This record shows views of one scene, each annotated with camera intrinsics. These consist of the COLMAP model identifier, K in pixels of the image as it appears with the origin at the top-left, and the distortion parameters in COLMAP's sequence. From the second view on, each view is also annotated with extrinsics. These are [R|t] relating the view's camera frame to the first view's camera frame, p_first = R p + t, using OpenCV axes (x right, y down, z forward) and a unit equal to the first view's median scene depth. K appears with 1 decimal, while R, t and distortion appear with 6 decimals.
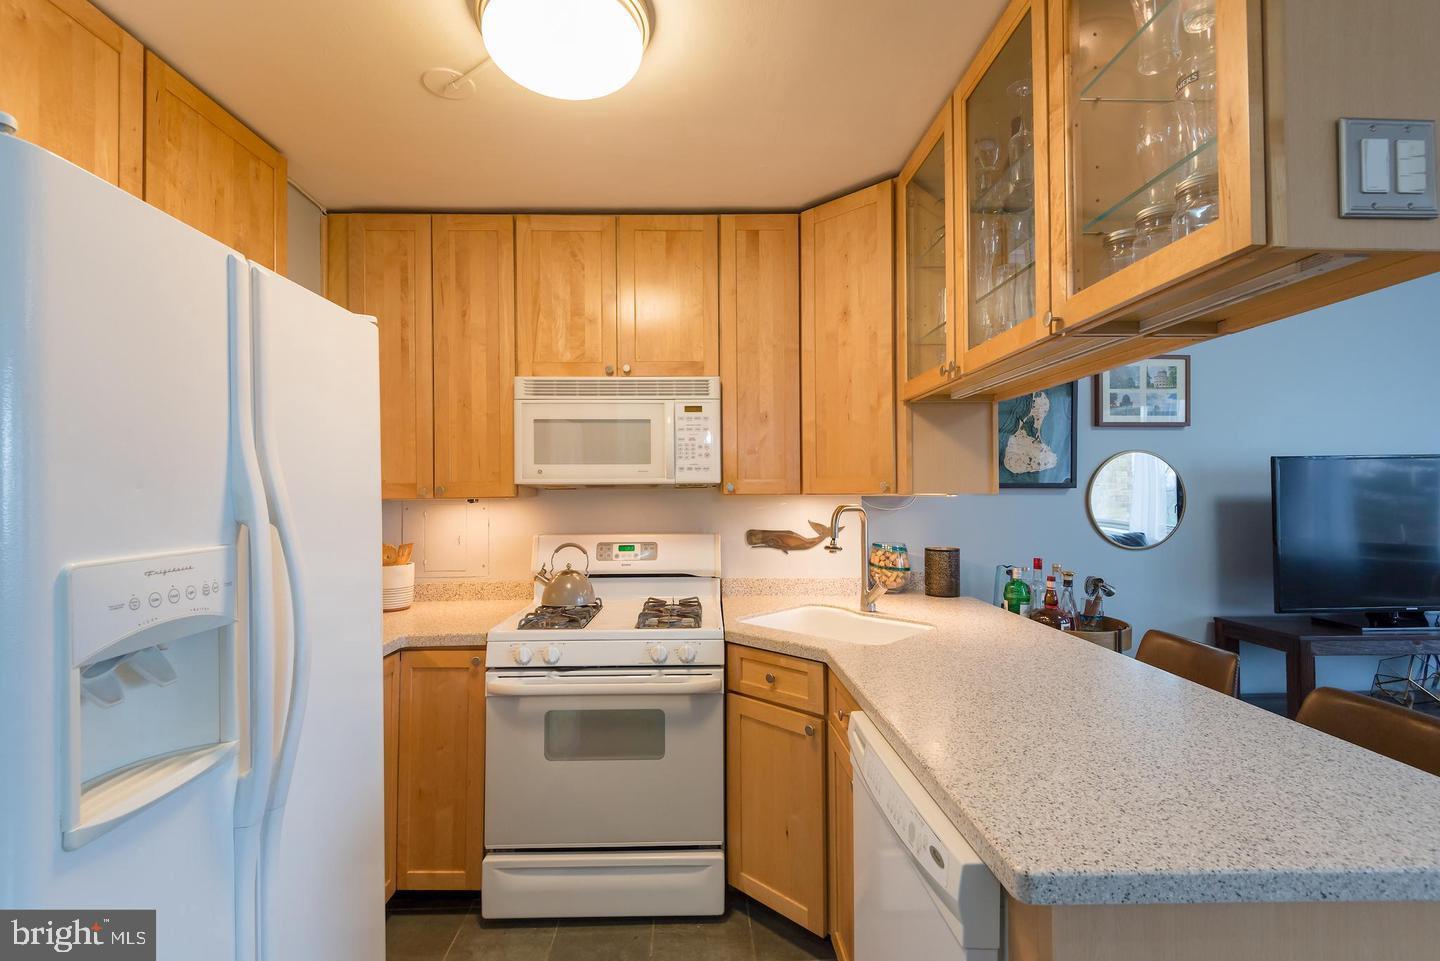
lens RADIAL K [[648.4, 0, 720.0], [0, 648.4, 480.5], [0, 0, 1]] dist [0.019613, -0.012157]
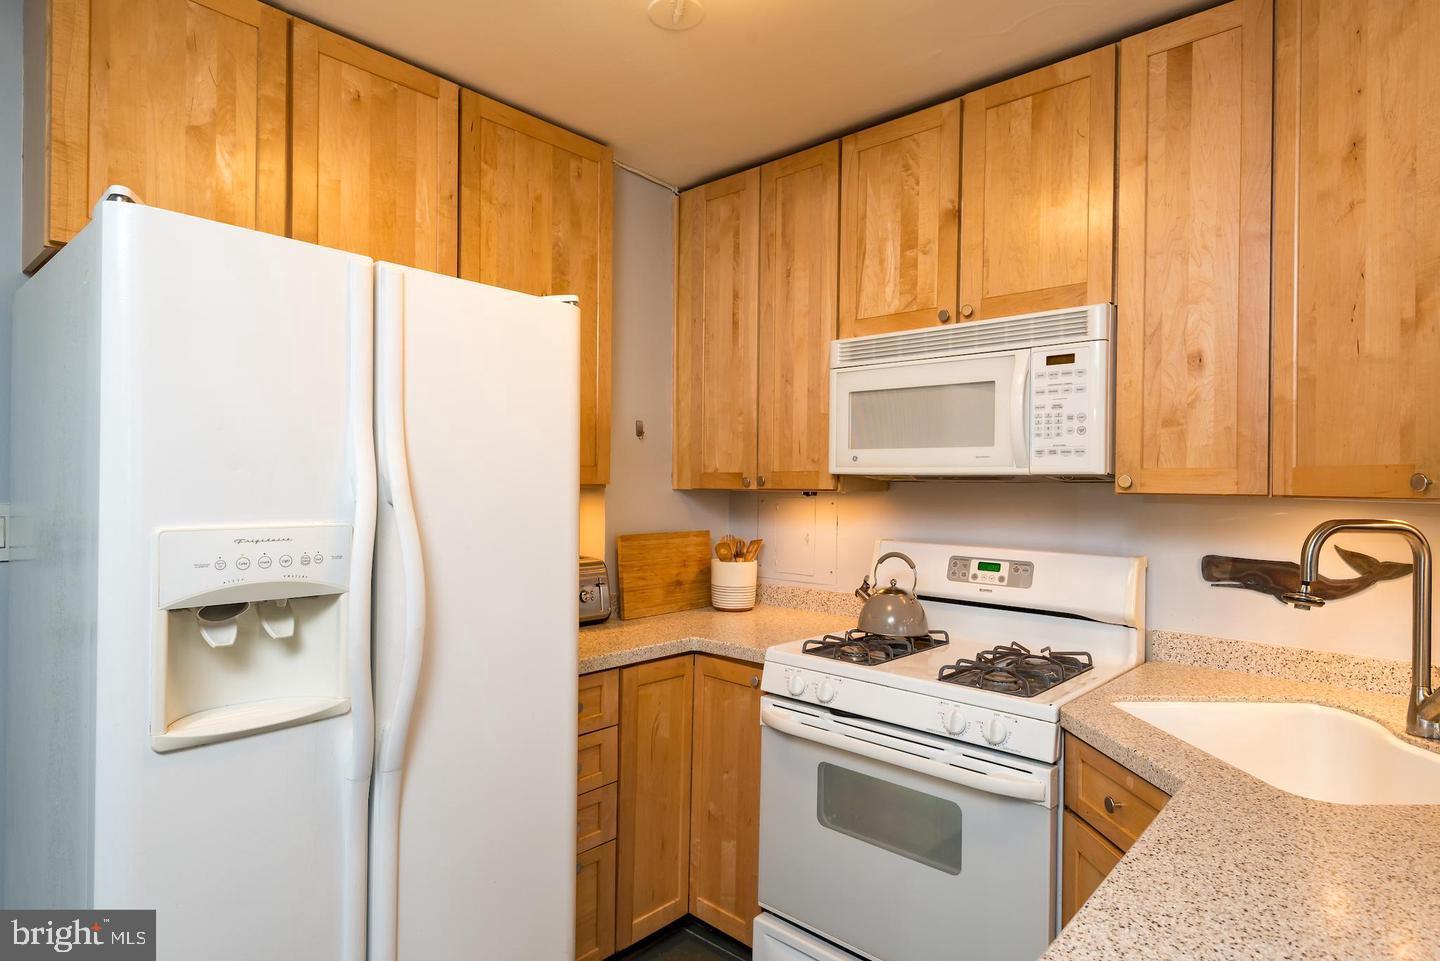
lens RADIAL K [[784.0, 0, 710.9], [0, 784.0, 483.9], [0, 0, 1]] dist [0.029000, -0.029384]
pose [[0.718837, 0.015553, -0.695005, 0.250677], [-0.006872, 0.999860, 0.015267, 0.003728], [0.695145, -0.006198, 0.718843, 0.192150]]
